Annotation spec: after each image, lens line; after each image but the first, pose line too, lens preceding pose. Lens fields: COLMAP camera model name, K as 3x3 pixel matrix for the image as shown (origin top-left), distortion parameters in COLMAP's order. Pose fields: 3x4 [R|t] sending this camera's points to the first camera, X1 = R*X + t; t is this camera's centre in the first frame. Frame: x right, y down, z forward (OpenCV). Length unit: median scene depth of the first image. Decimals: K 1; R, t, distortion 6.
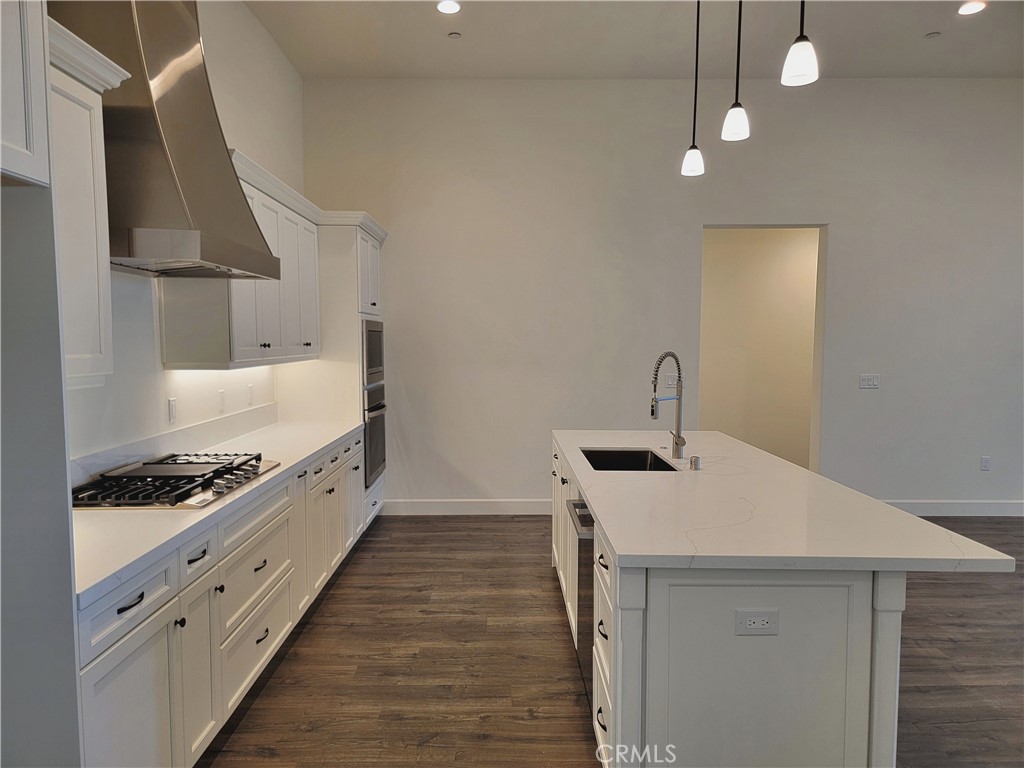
lens RADIAL K [[695.3, 0, 520.5], [0, 695.3, 388.8], [0, 0, 1]] dist [0.033975, -0.003213]
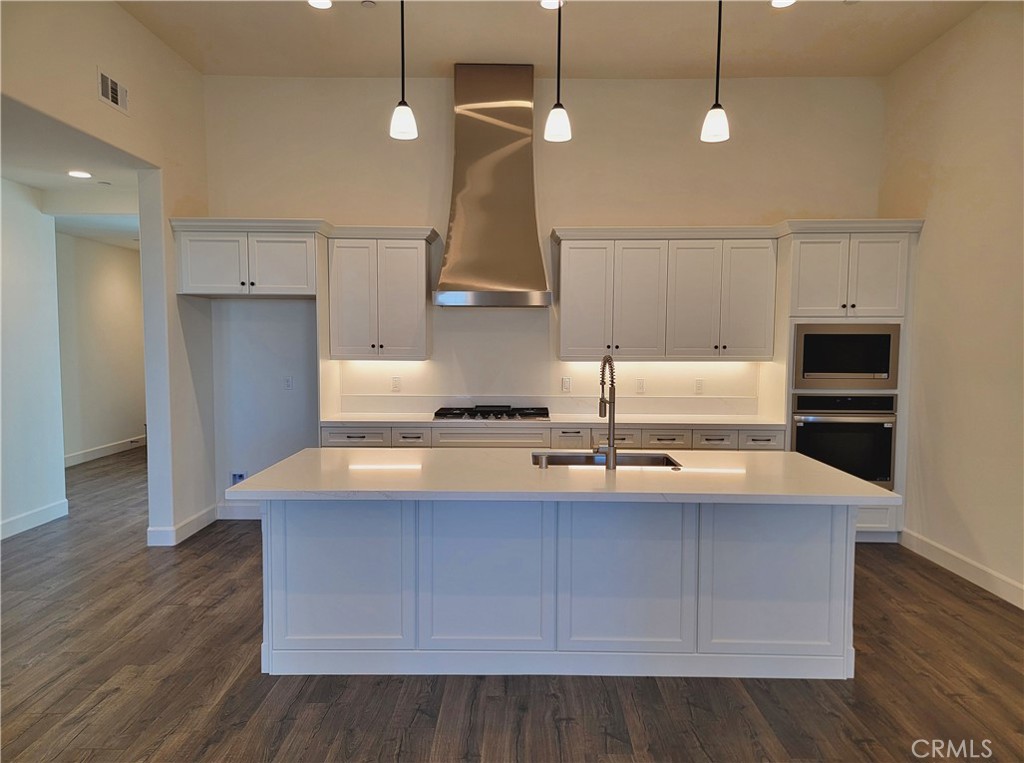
lens RADIAL K [[695.3, 0, 520.5], [0, 695.3, 386.3], [0, 0, 1]] dist [0.033975, -0.003213]
pose [[-0.032277, 0.067401, -0.997204, 0.731936], [-0.076838, 0.994604, 0.069712, -0.044156], [0.996521, 0.078873, -0.026924, 0.560847]]
